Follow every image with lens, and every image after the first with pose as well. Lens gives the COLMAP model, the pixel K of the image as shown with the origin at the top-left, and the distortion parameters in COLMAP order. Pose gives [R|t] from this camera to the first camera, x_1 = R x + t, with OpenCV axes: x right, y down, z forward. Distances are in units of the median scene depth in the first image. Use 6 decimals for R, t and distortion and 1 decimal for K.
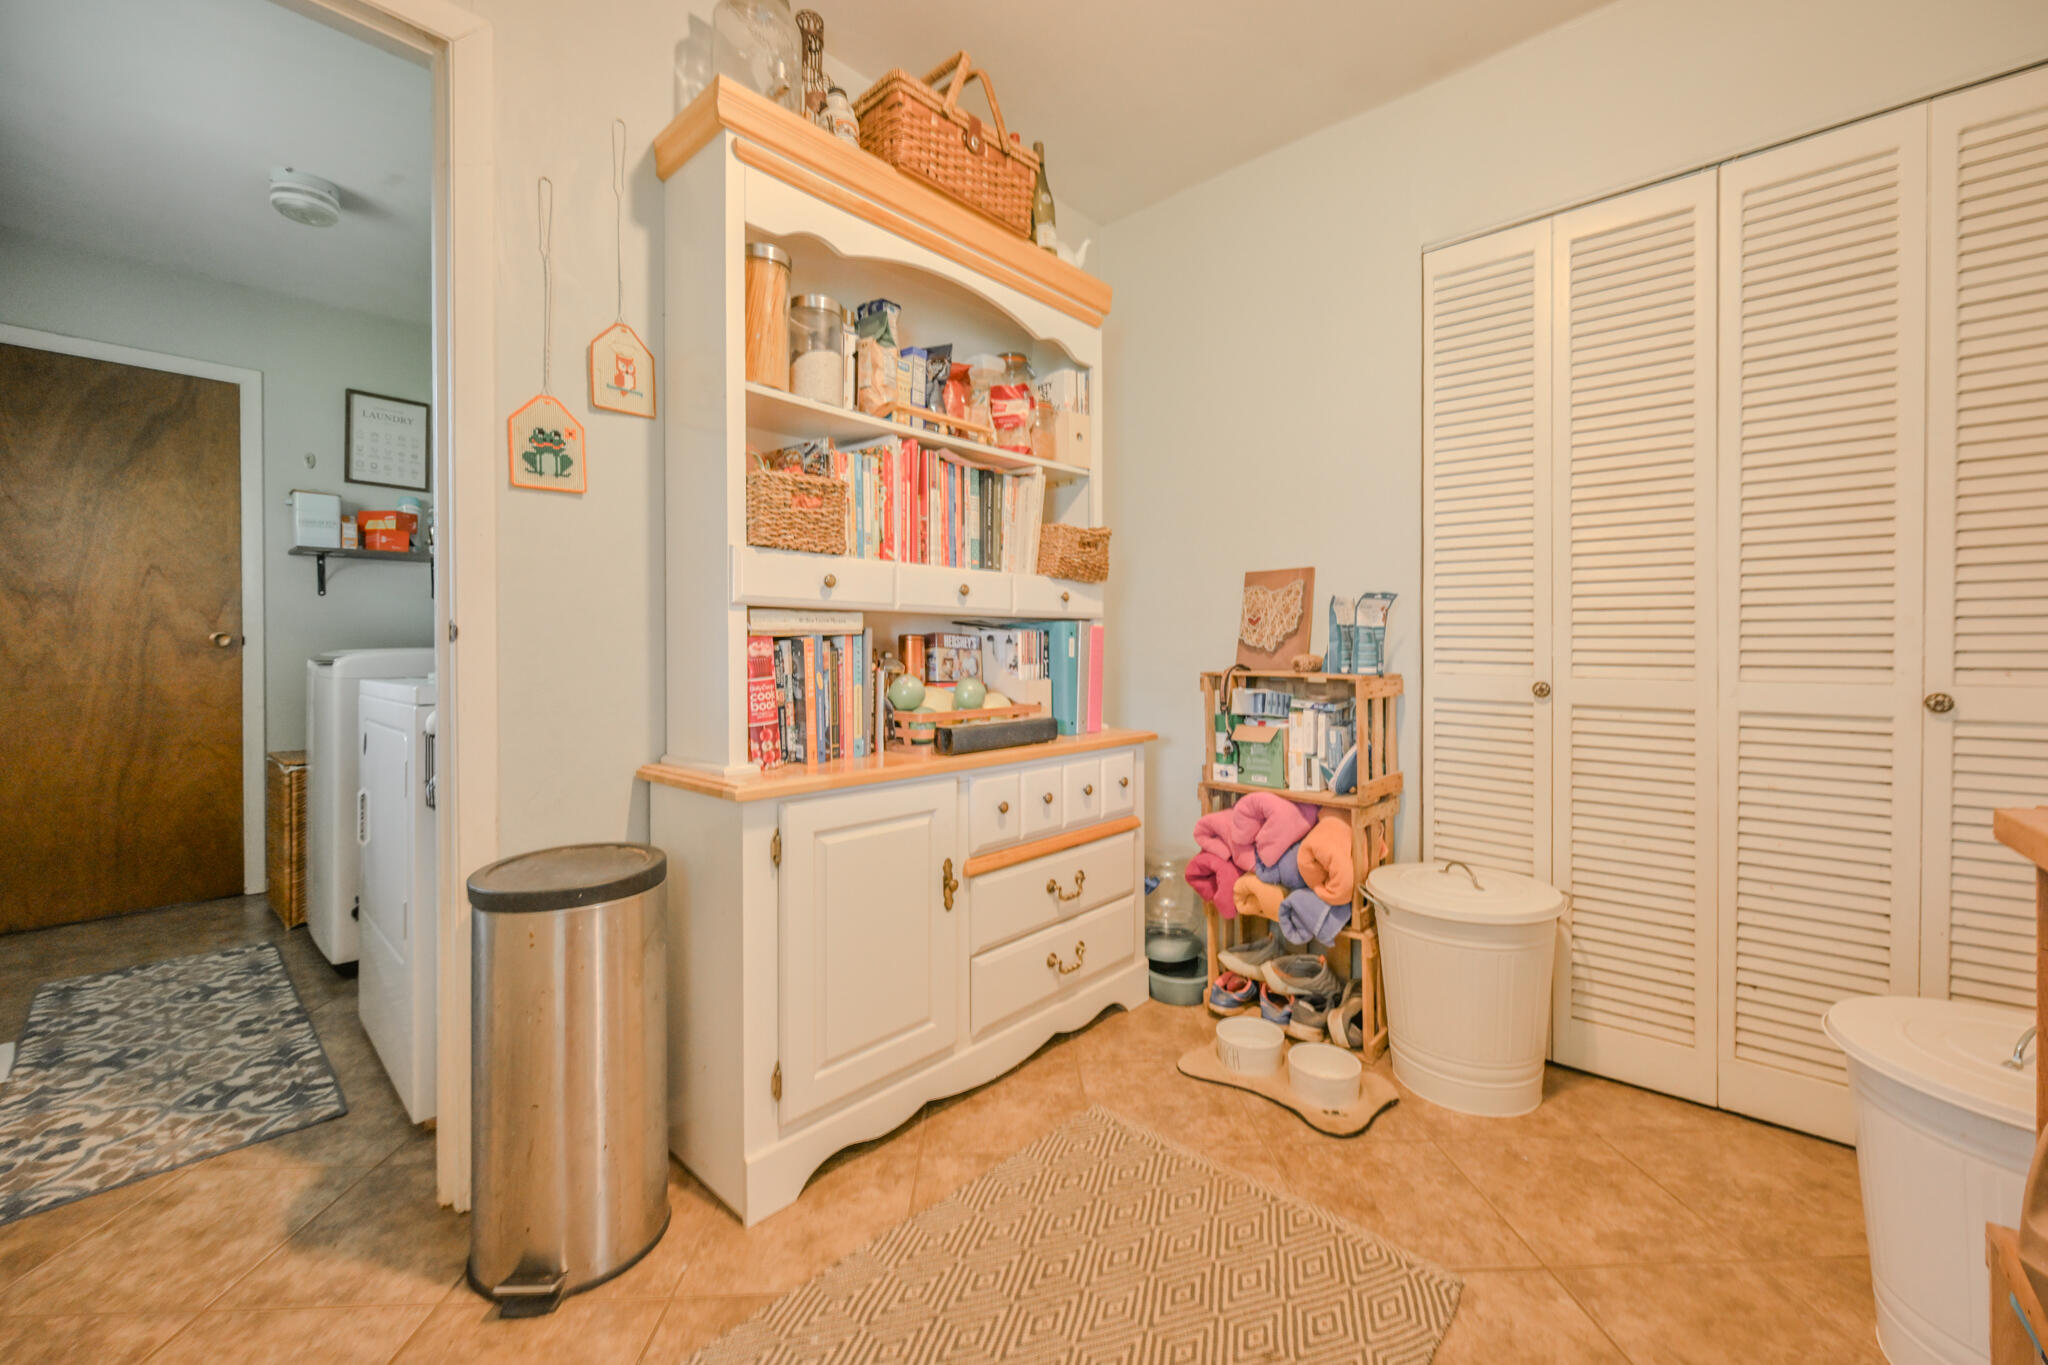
lens RADIAL K [[813.4, 0, 1055.4], [0, 813.4, 643.0], [0, 0, 1]] dist [0.001144, -0.000334]
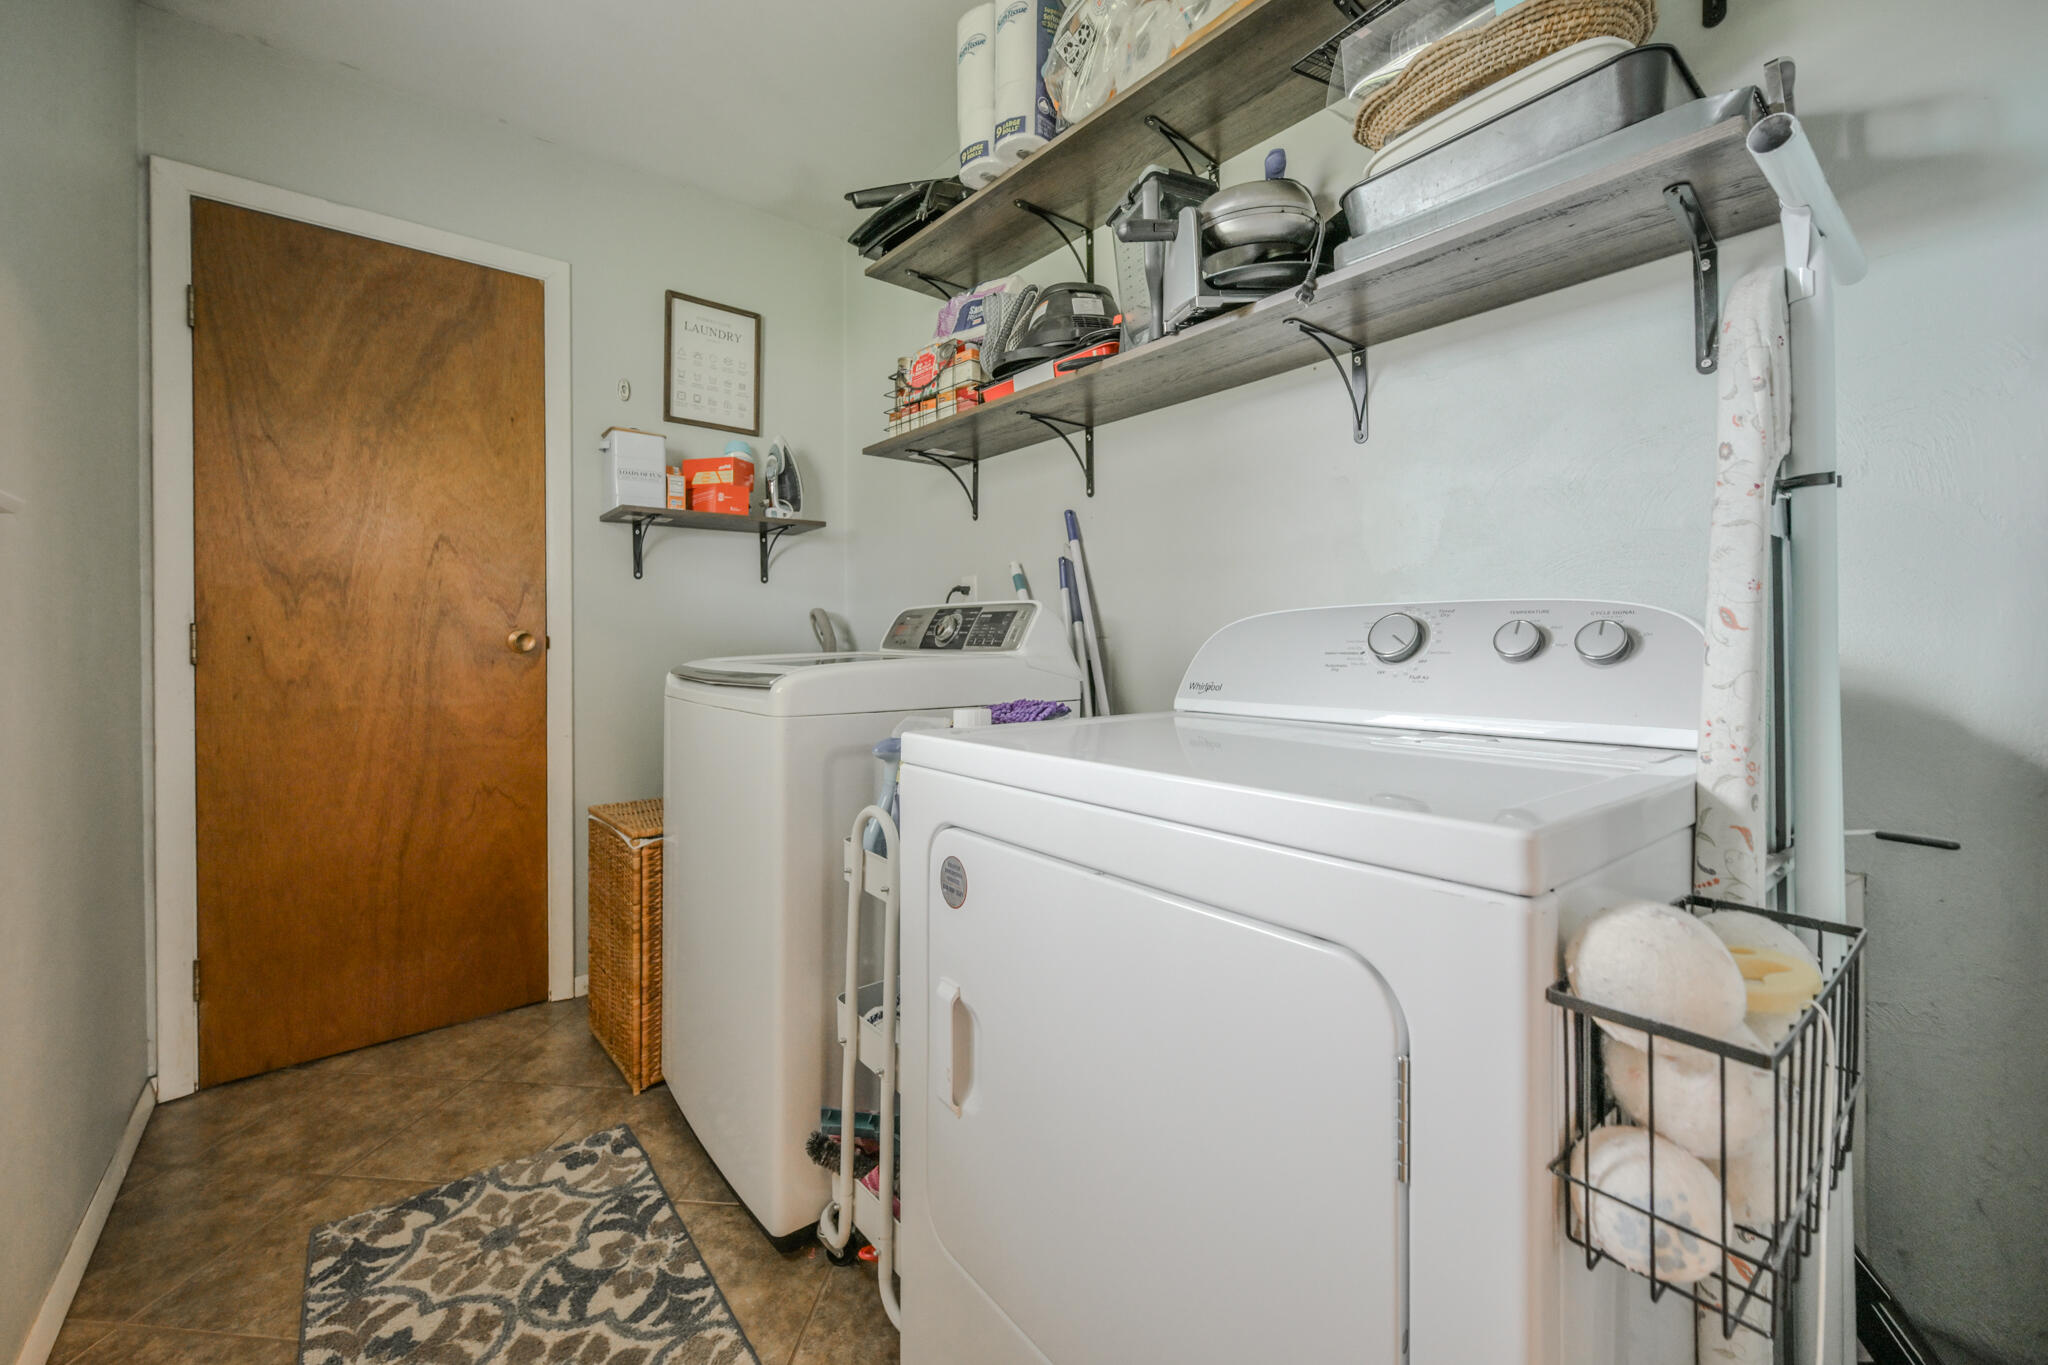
lens RADIAL K [[813.4, 0, 1039.9], [0, 813.4, 629.7], [0, 0, 1]] dist [0.001144, -0.000334]
pose [[0.989252, -0.008257, -0.145988, -0.502402], [0.007010, 0.999934, -0.009056, -0.005187], [0.146053, 0.007935, 0.989245, 0.386542]]
